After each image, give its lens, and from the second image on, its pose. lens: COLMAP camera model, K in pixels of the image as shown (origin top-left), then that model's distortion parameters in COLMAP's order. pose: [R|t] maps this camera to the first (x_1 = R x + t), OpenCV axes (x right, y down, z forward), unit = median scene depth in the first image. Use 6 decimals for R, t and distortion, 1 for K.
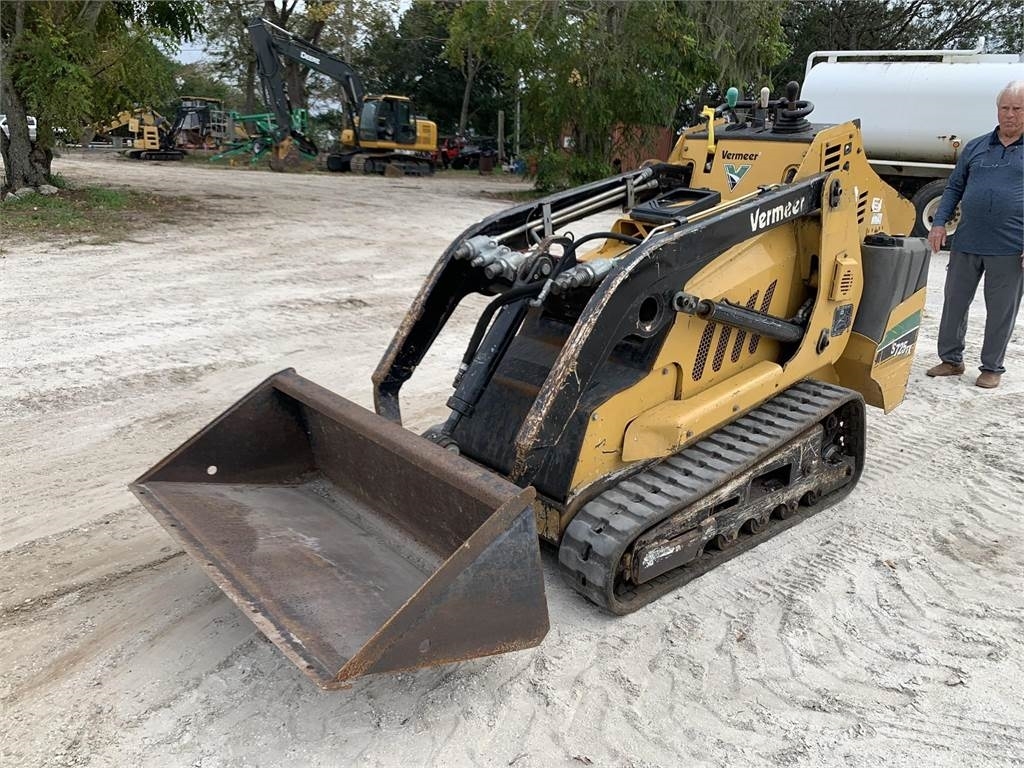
lens RADIAL K [[789.8, 0, 493.7], [0, 789.8, 395.2], [0, 0, 1]] dist [-0.000531, -0.003082]
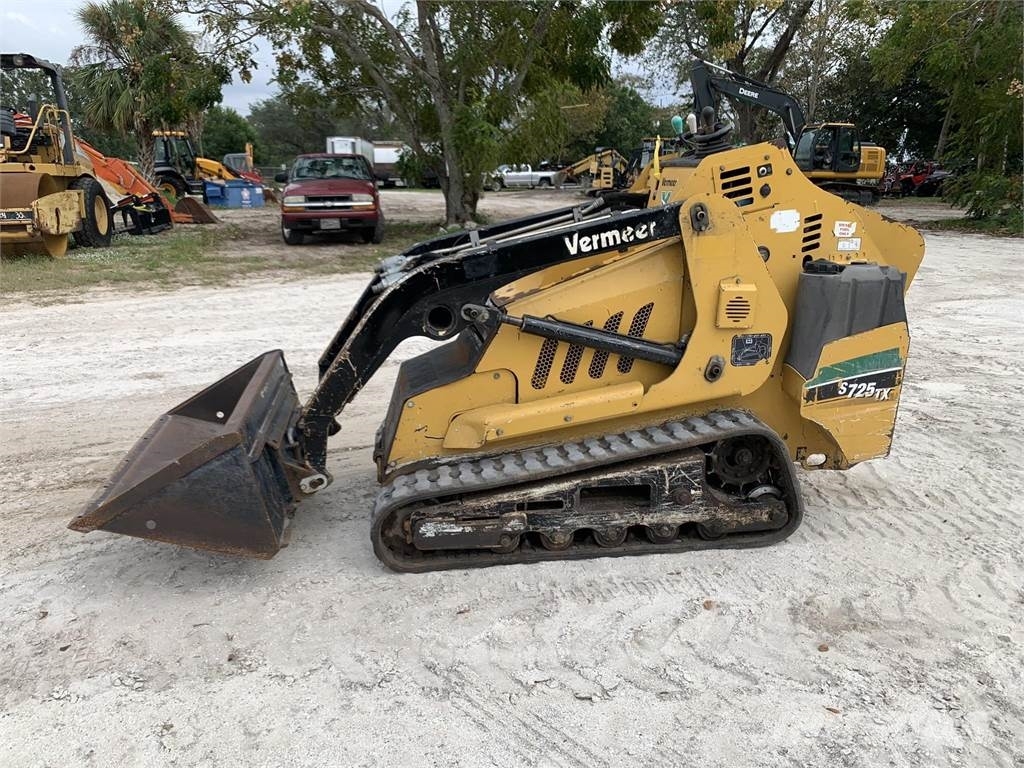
lens RADIAL K [[782.3, 0, 490.5], [0, 782.3, 382.6], [0, 0, 1]] dist [0.064827, -0.151905]
pose [[0.837071, 0.096263, -0.538558, 0.744930], [-0.125159, 0.991987, -0.017222, -0.000257], [0.532585, 0.081822, 0.842412, 0.044231]]
